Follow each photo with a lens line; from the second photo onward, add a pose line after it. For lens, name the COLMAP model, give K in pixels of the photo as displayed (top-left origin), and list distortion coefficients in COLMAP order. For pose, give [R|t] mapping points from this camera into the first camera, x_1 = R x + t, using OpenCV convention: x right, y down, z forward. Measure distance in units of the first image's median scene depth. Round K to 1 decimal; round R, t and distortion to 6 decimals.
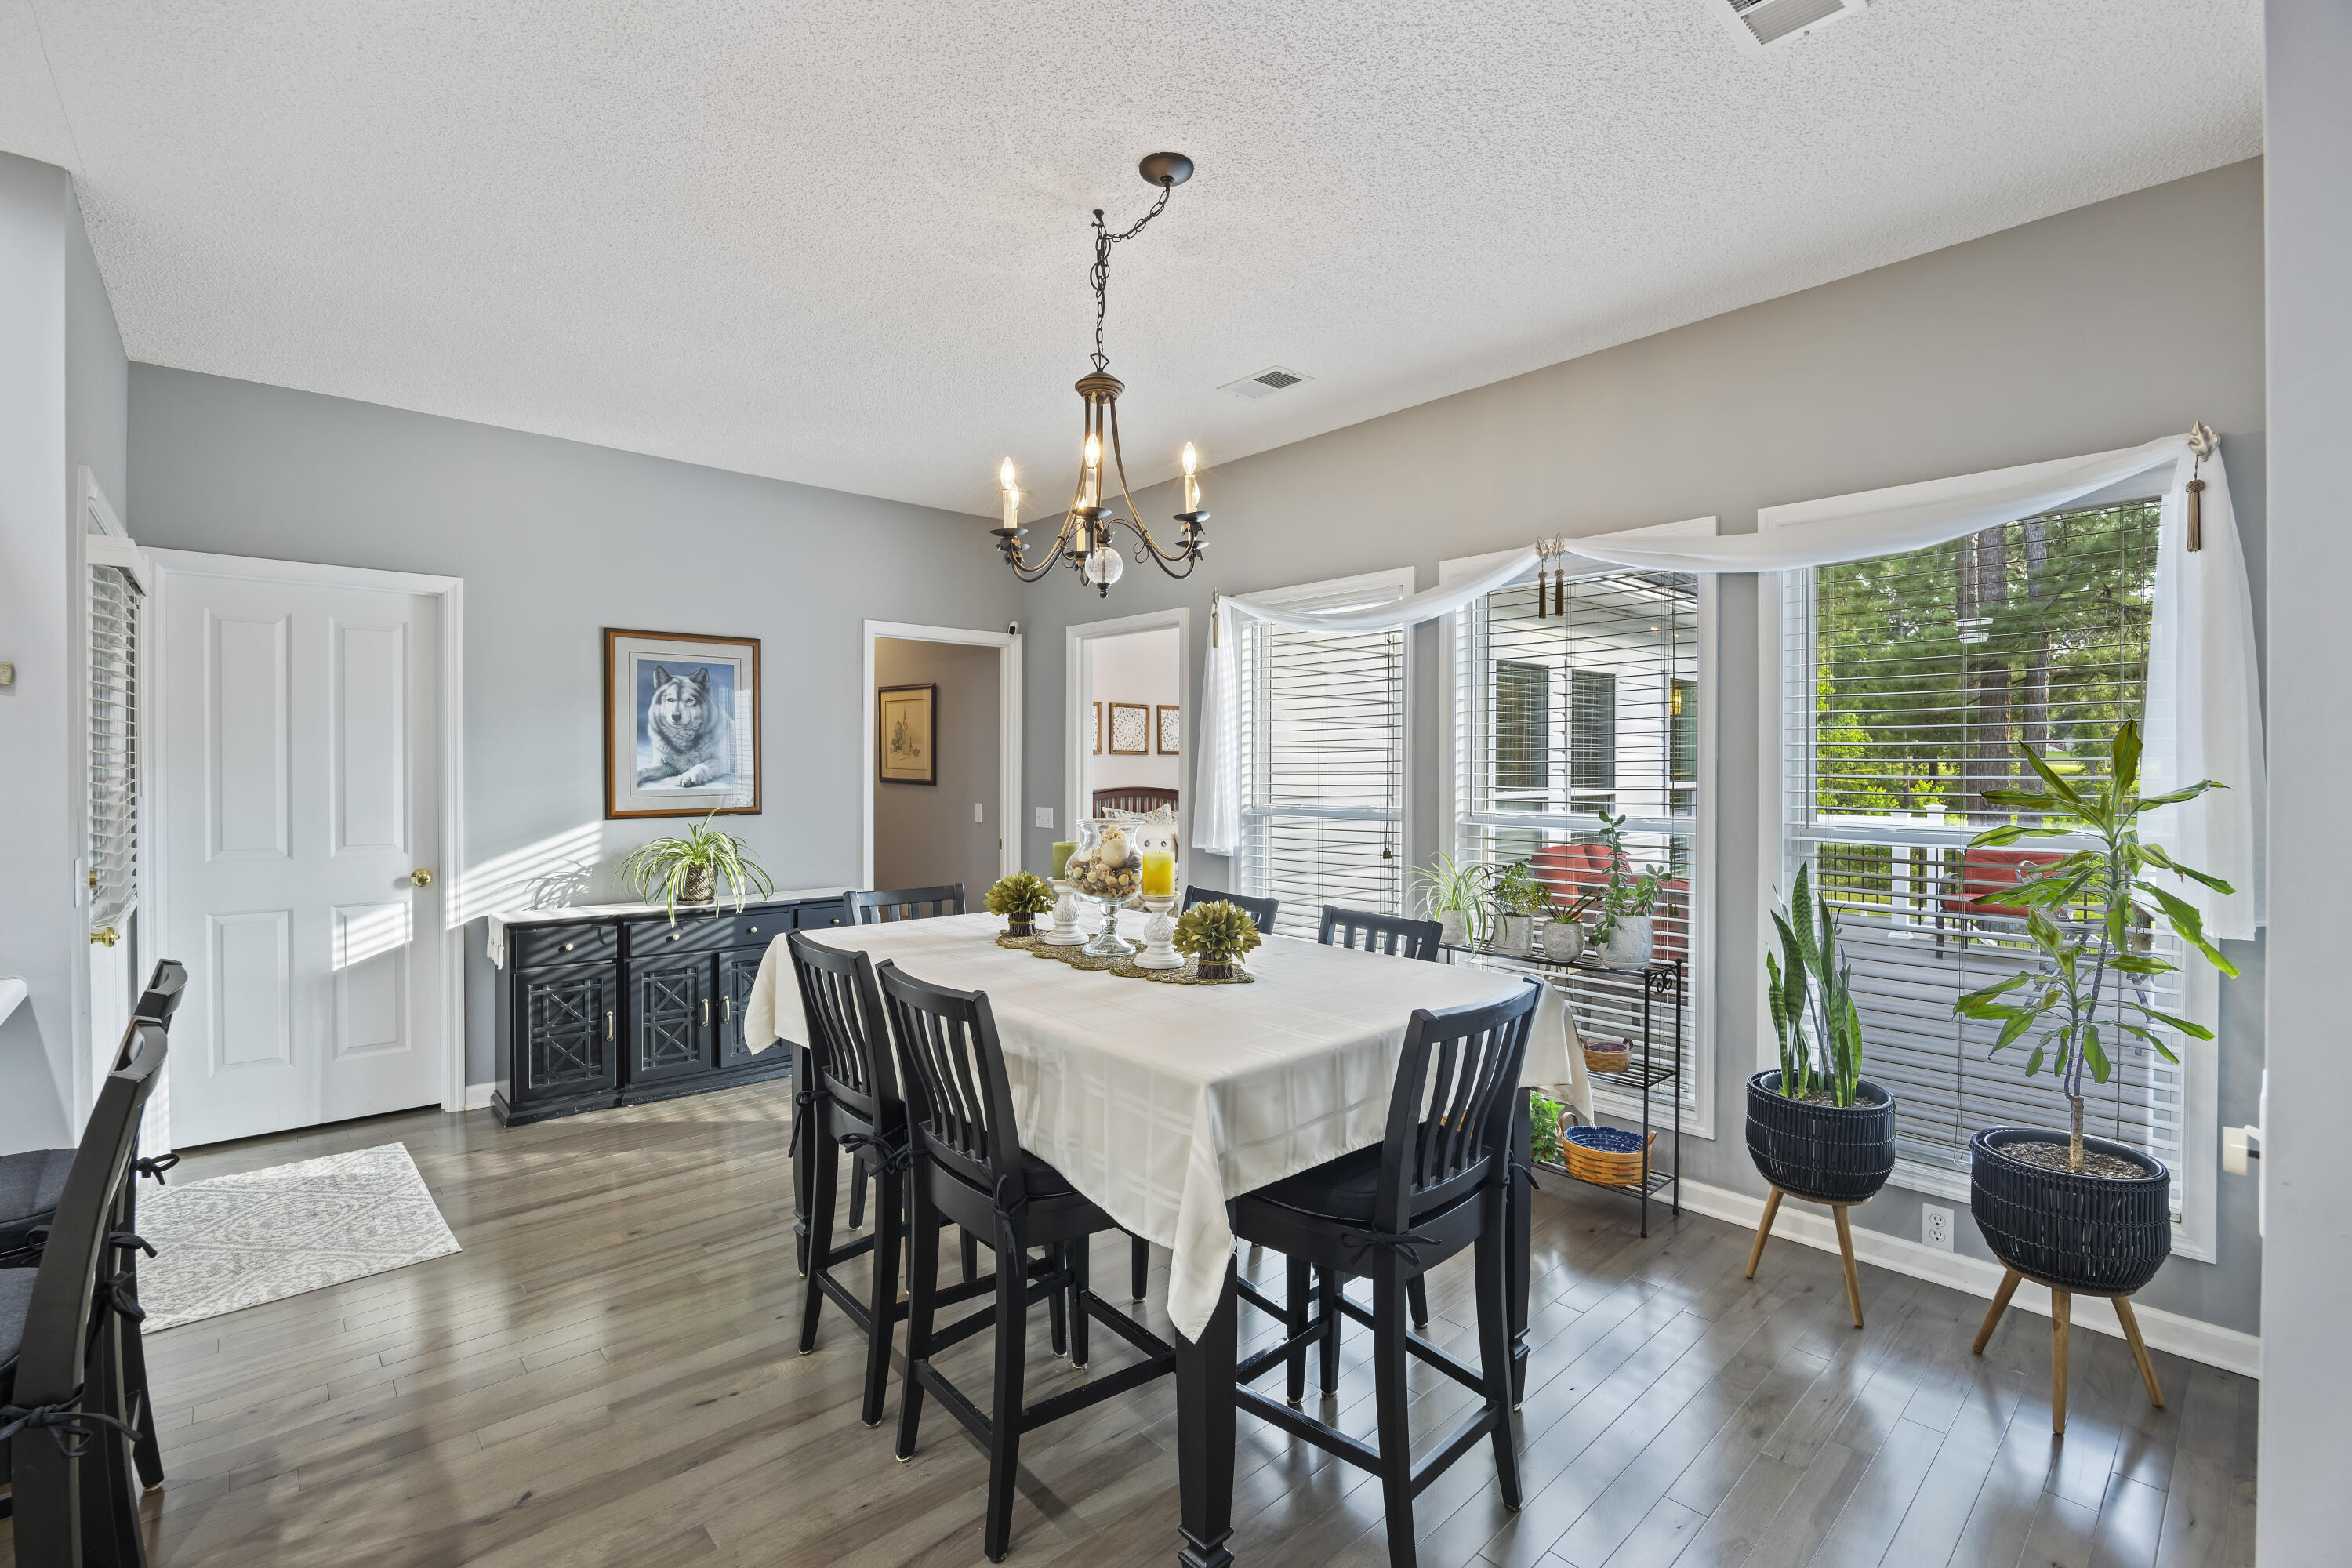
lens RADIAL K [[1075.5, 0, 1164.5], [0, 1075.5, 772.8], [0, 0, 1]] dist [-0.000998, -0.000042]
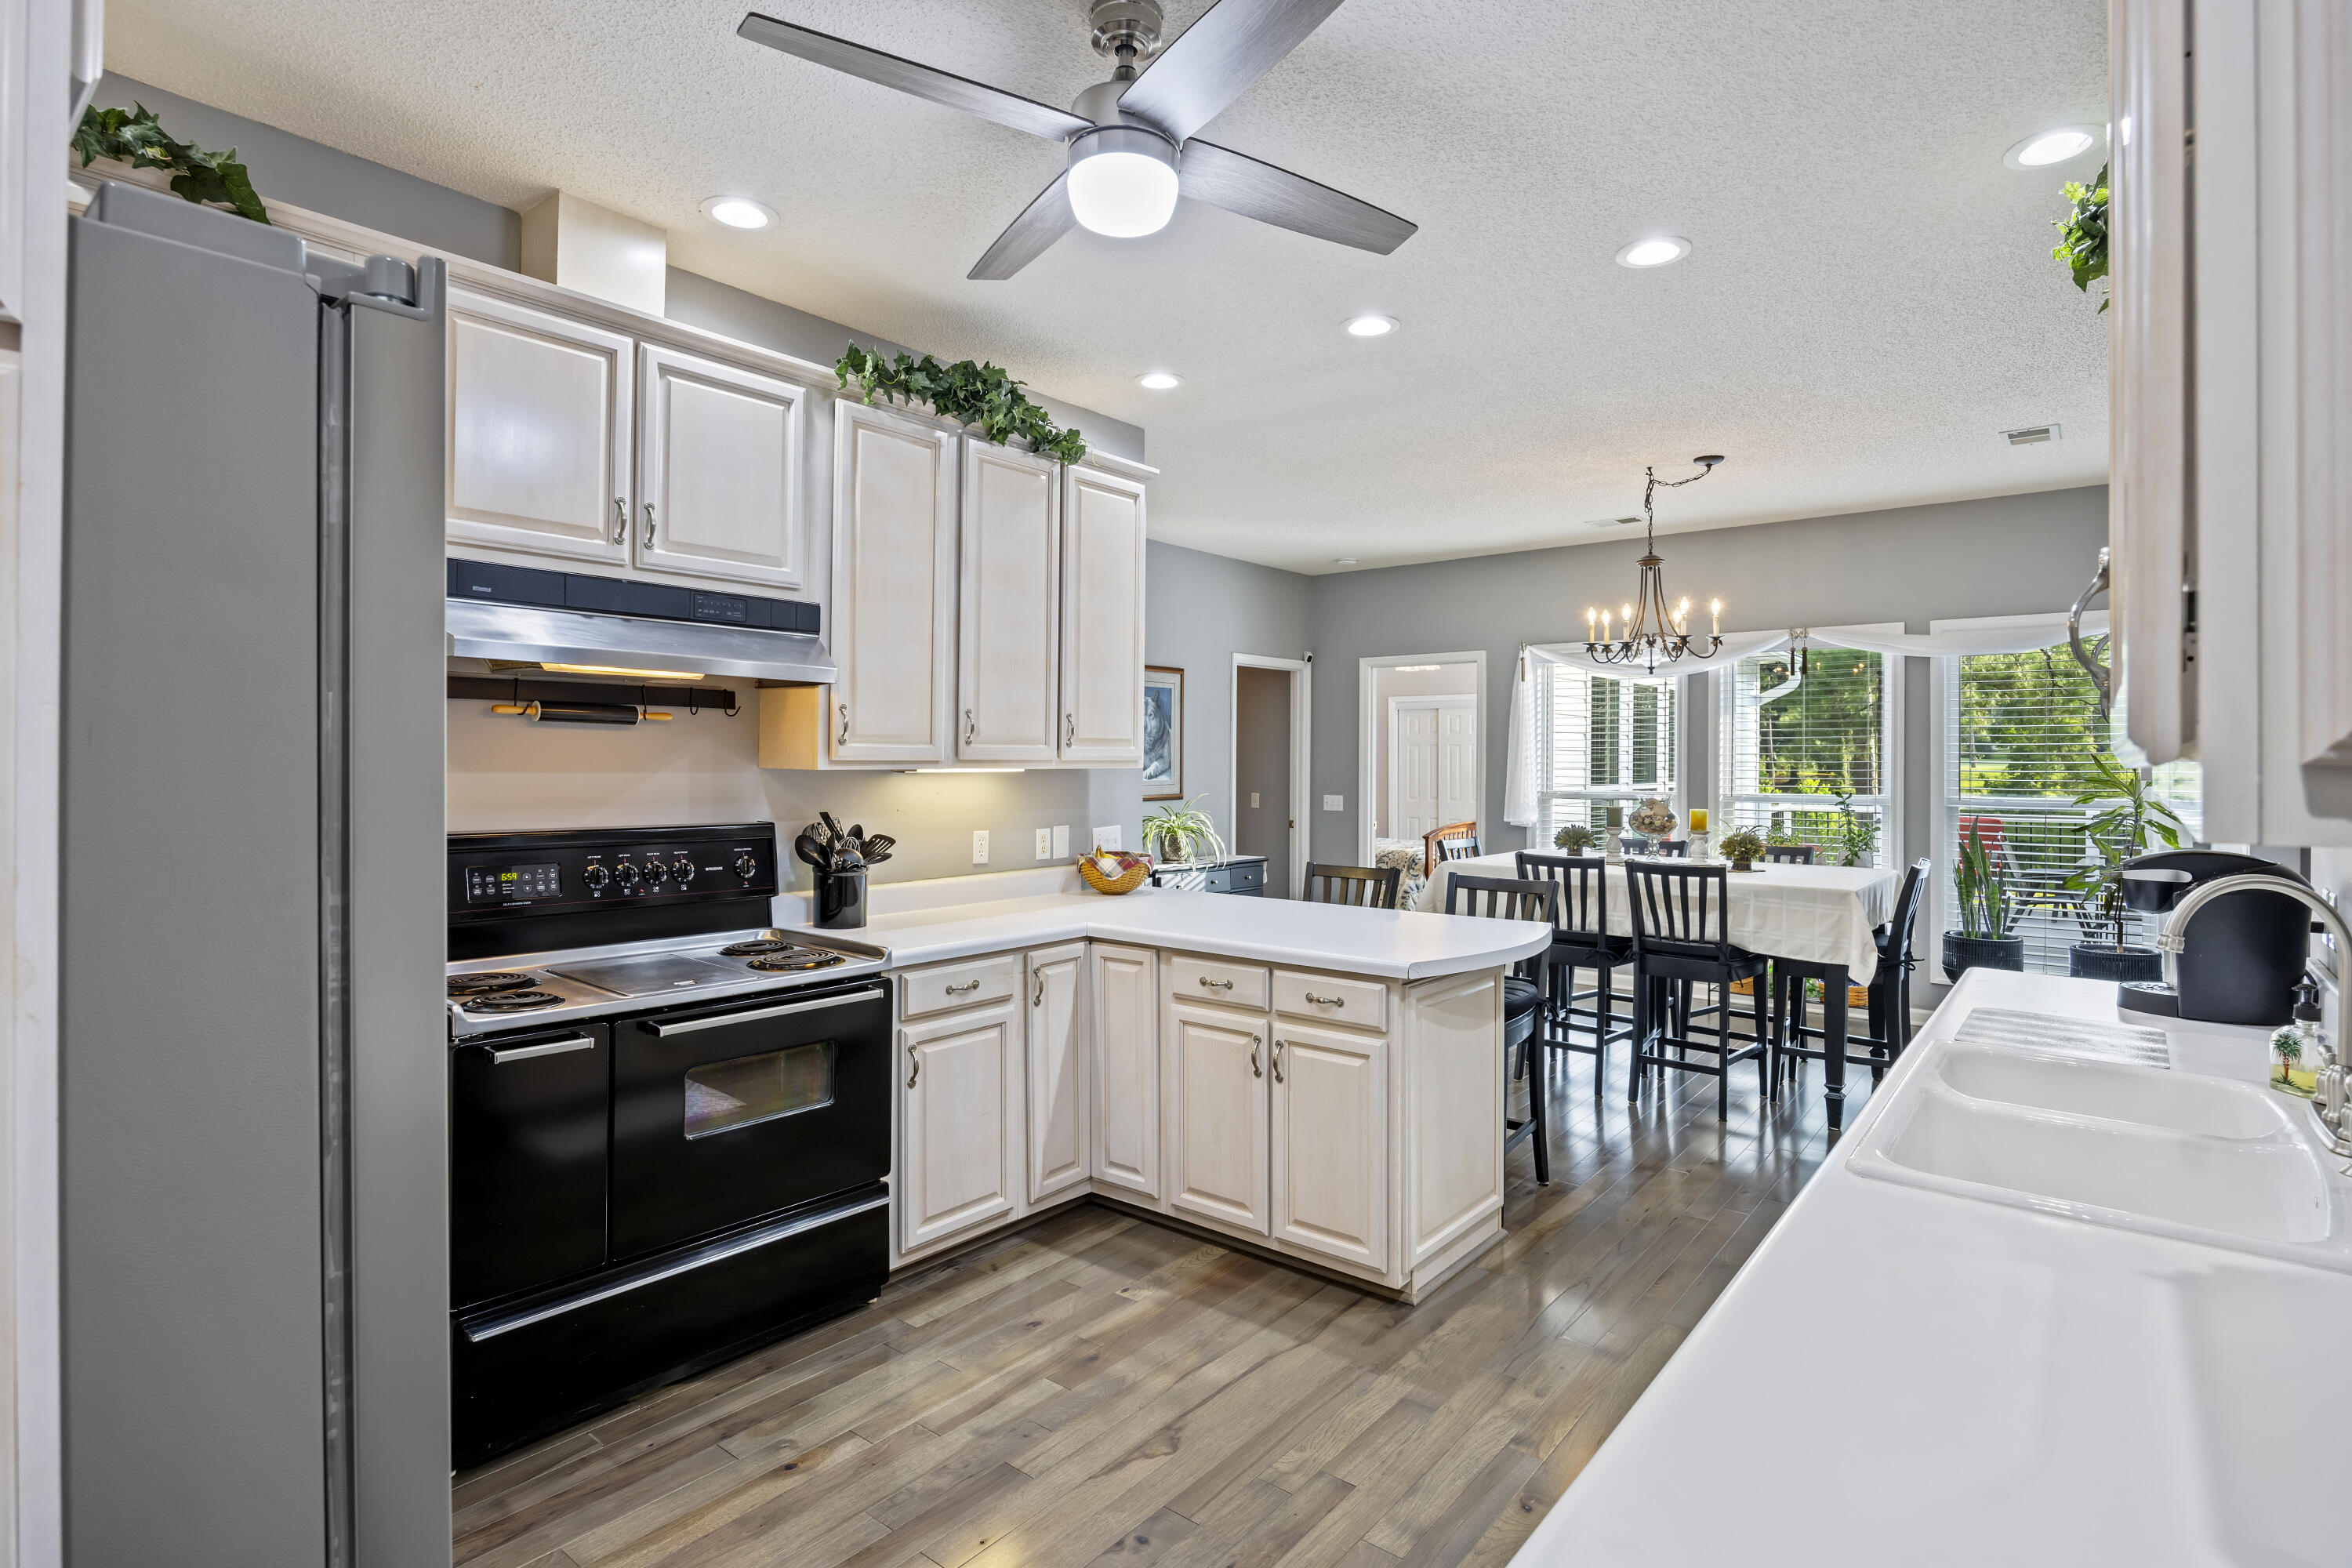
lens RADIAL K [[1184.8, 0, 1174.7], [0, 1184.8, 763.3], [0, 0, 1]] dist [-0.023305, -0.000584]
pose [[0.989901, 0.001877, 0.141750, -0.624174], [-0.000983, 0.999979, -0.006377, 0.002818], [-0.141759, 0.006173, 0.989882, -0.484784]]
